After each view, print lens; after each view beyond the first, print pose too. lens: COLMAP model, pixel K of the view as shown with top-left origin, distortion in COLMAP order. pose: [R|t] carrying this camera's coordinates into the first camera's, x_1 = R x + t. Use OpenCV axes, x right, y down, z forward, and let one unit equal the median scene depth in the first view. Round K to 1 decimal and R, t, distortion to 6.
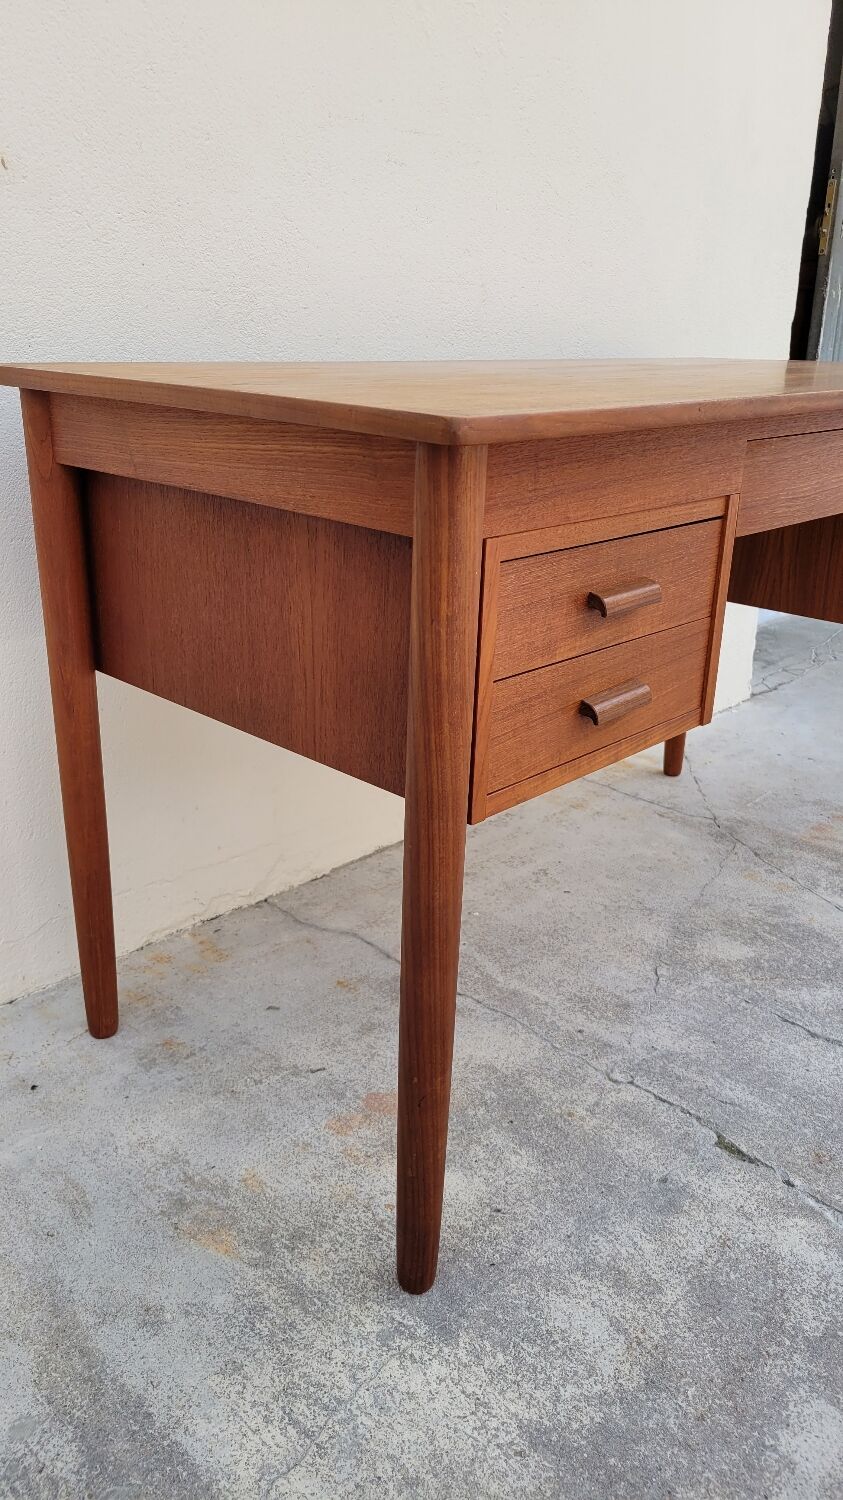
lens RADIAL K [[1132.1, 0, 414.2], [0, 1132.1, 746.3], [0, 0, 1]] dist [0.046590, -0.026534]
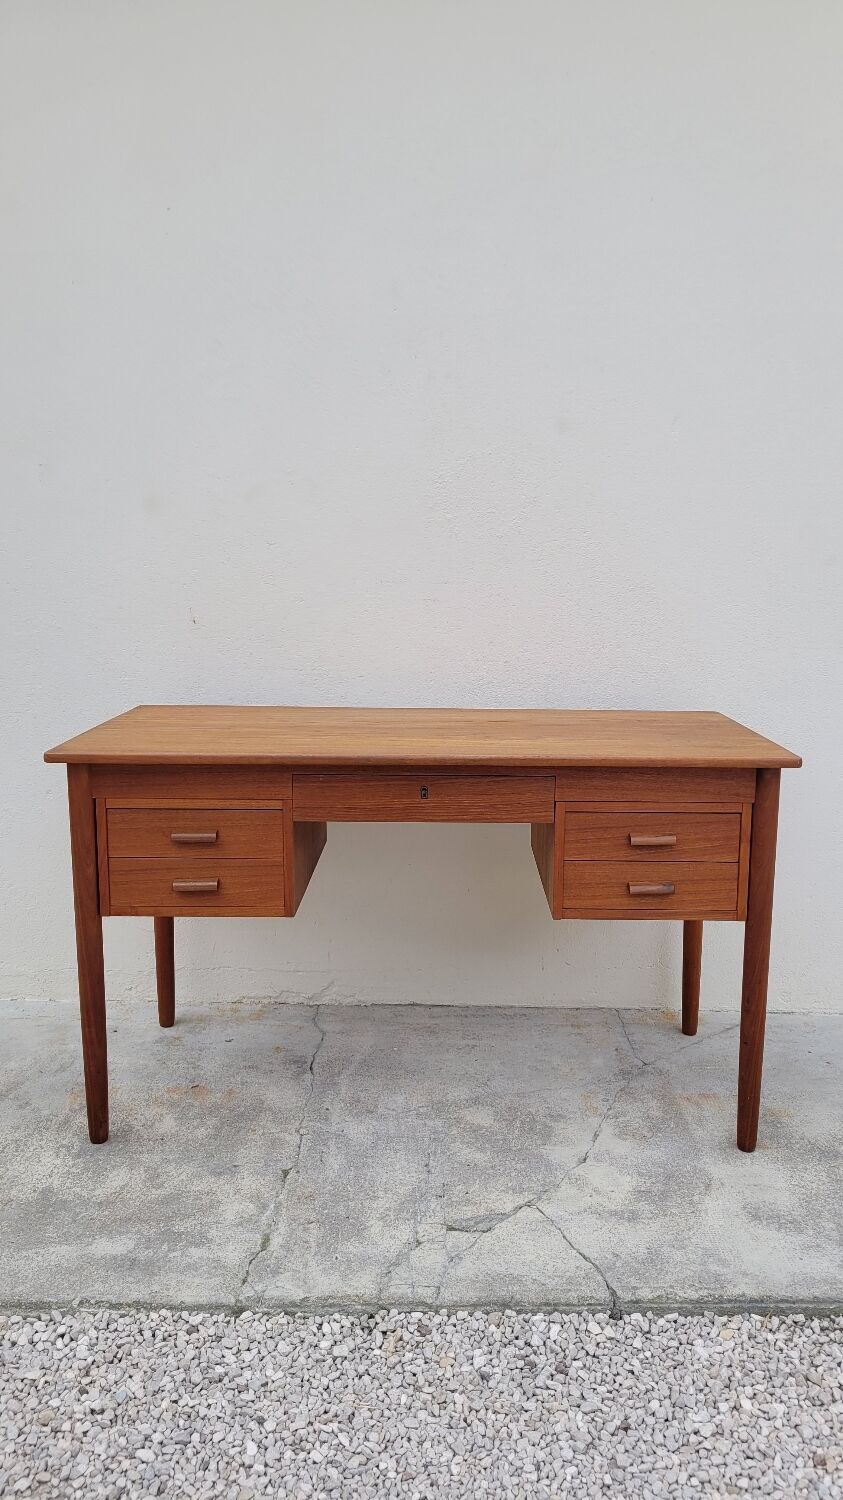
lens RADIAL K [[1132.1, 0, 445.3], [0, 1132.1, 737.1], [0, 0, 1]] dist [0.046590, -0.026534]
pose [[0.694959, 0.099699, -0.712104, 1.675143], [-0.247793, 0.962884, -0.107016, -0.162805], [0.675005, 0.250826, 0.693870, -0.196927]]
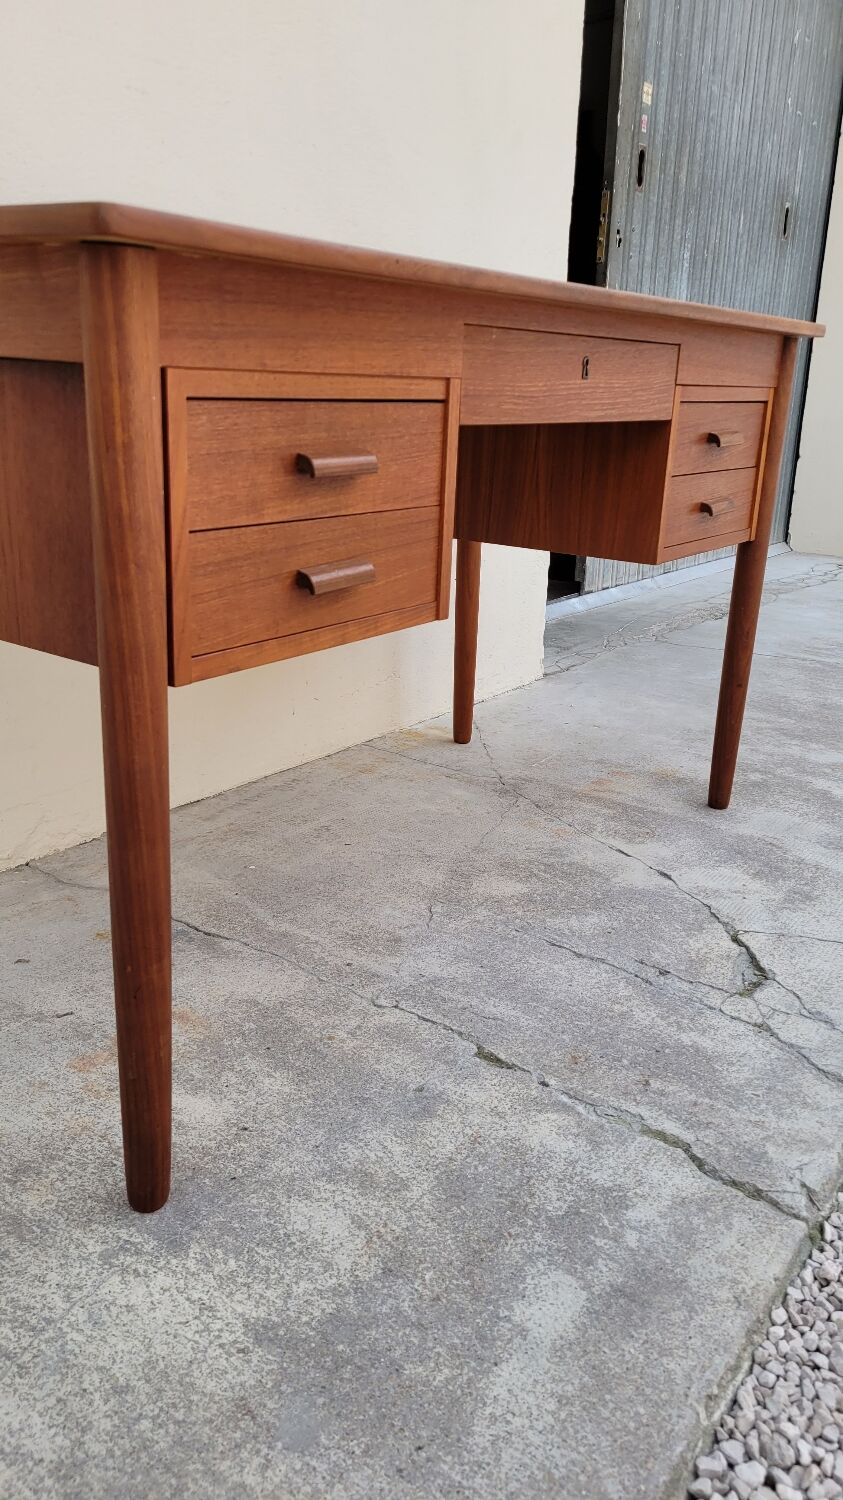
lens RADIAL K [[1132.1, 0, 420.3], [0, 1132.1, 750.8], [0, 0, 1]] dist [0.046590, -0.026534]
pose [[0.989290, -0.028953, 0.143064, 0.088353], [0.033938, 0.998895, -0.032522, 0.121959], [-0.141964, 0.037029, 0.989179, 0.023495]]
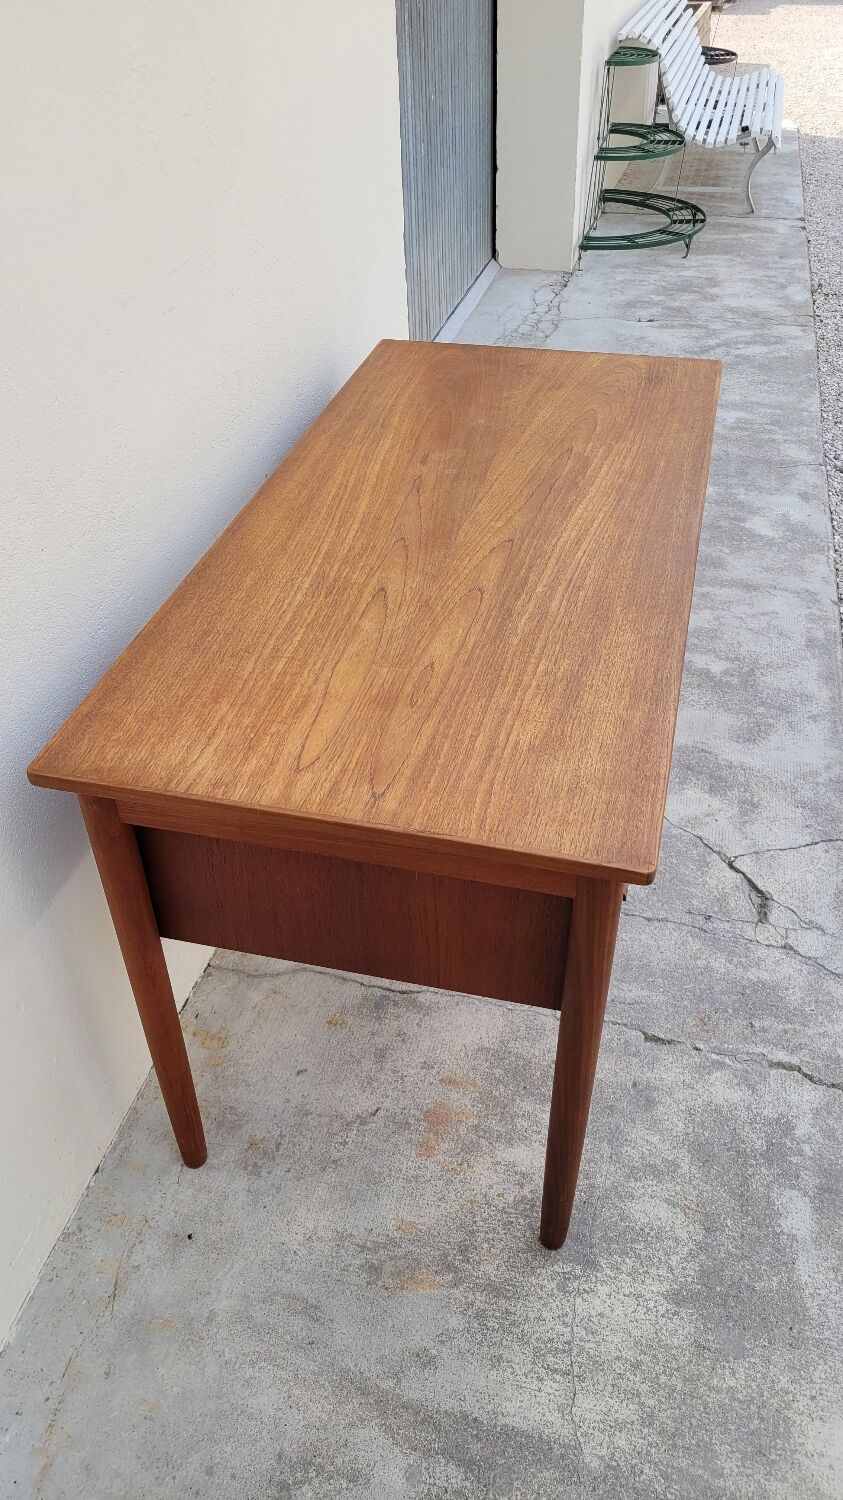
lens RADIAL K [[1132.1, 0, 439.2], [0, 1132.1, 757.0], [0, 0, 1]] dist [0.046590, -0.026534]
pose [[0.859127, -0.343142, 0.379677, -0.429787], [0.206624, 0.911324, 0.356083, -0.609804], [-0.468196, -0.227470, 0.853844, -0.067075]]
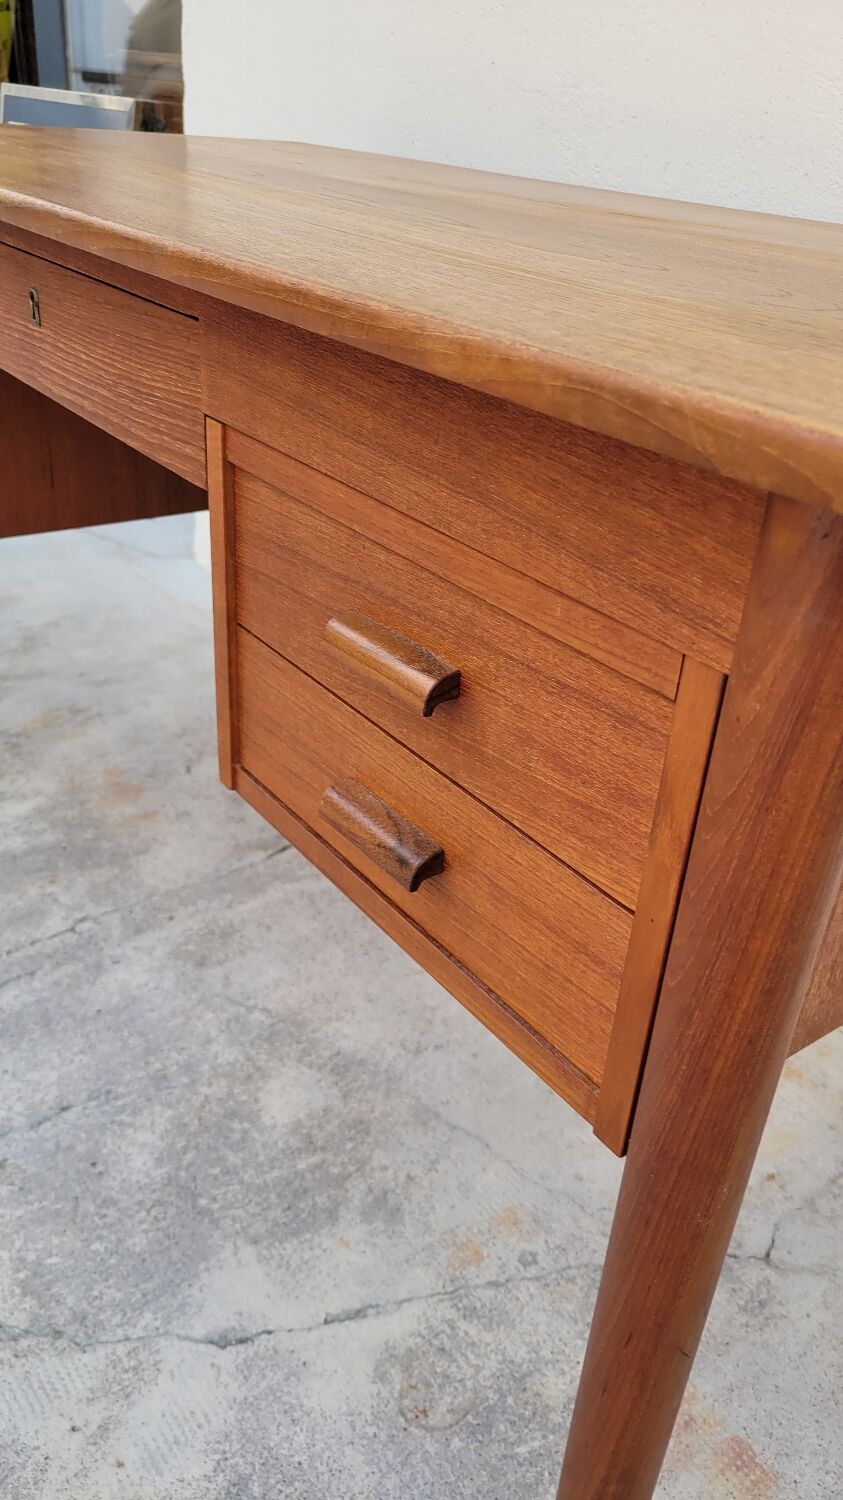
lens RADIAL K [[1132.1, 0, 458.1], [0, 1132.1, 770.0], [0, 0, 1]] dist [0.046590, -0.026534]
pose [[-0.138876, 0.468774, -0.872333, 1.049897], [-0.422815, 0.768480, 0.480278, -0.469573], [0.895512, 0.435534, 0.091481, 1.298416]]
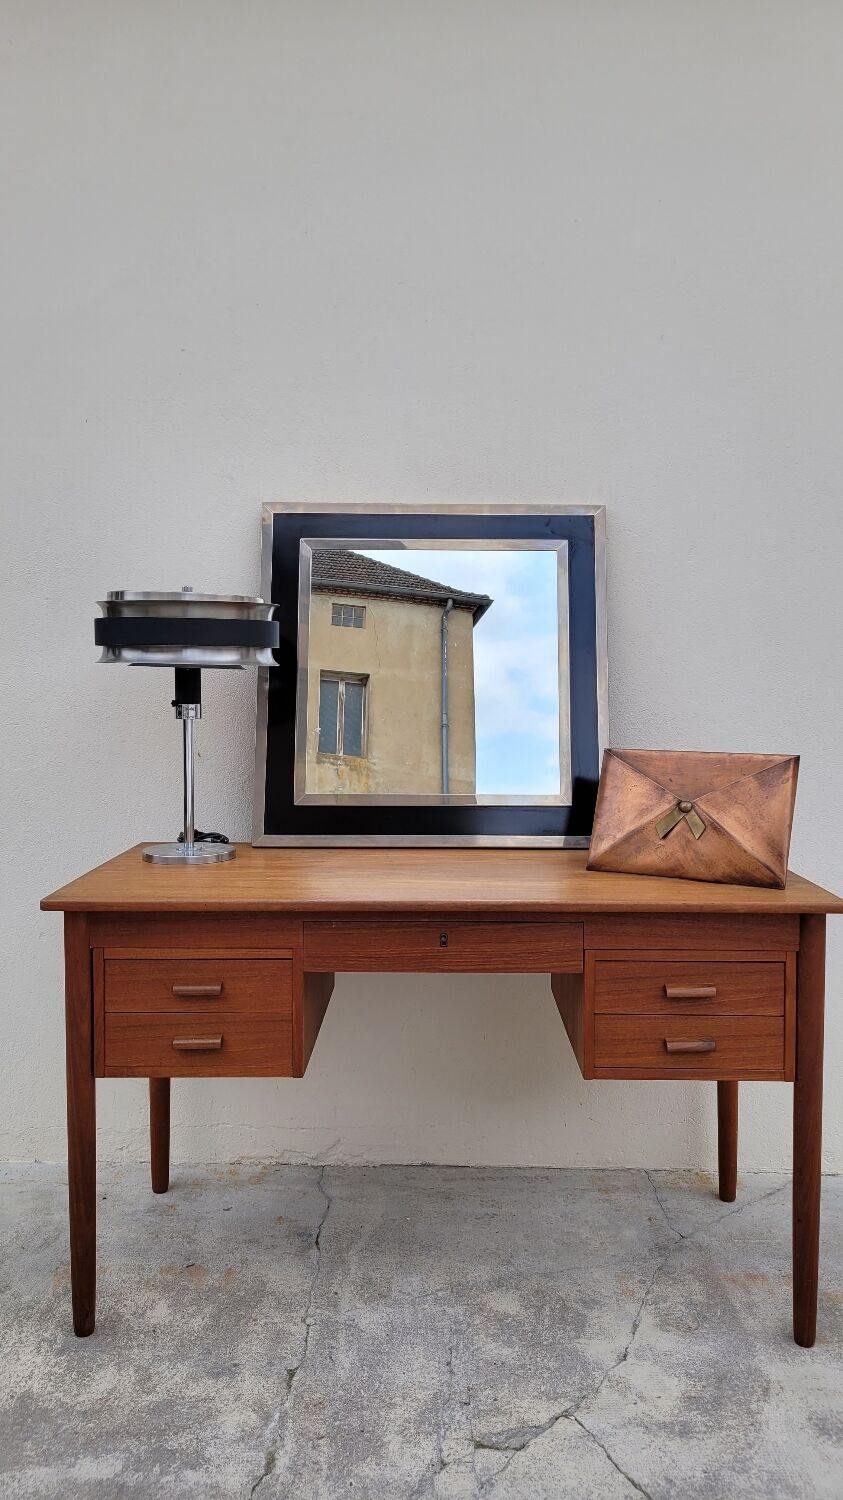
lens RADIAL K [[1132.1, 0, 427.9], [0, 1132.1, 725.7], [0, 0, 1]] dist [0.046590, -0.026534]
pose [[0.688885, 0.014431, -0.724727, 1.581255], [-0.244462, 0.945854, -0.213538, -0.197593], [0.682404, 0.324271, 0.655113, -0.172552]]
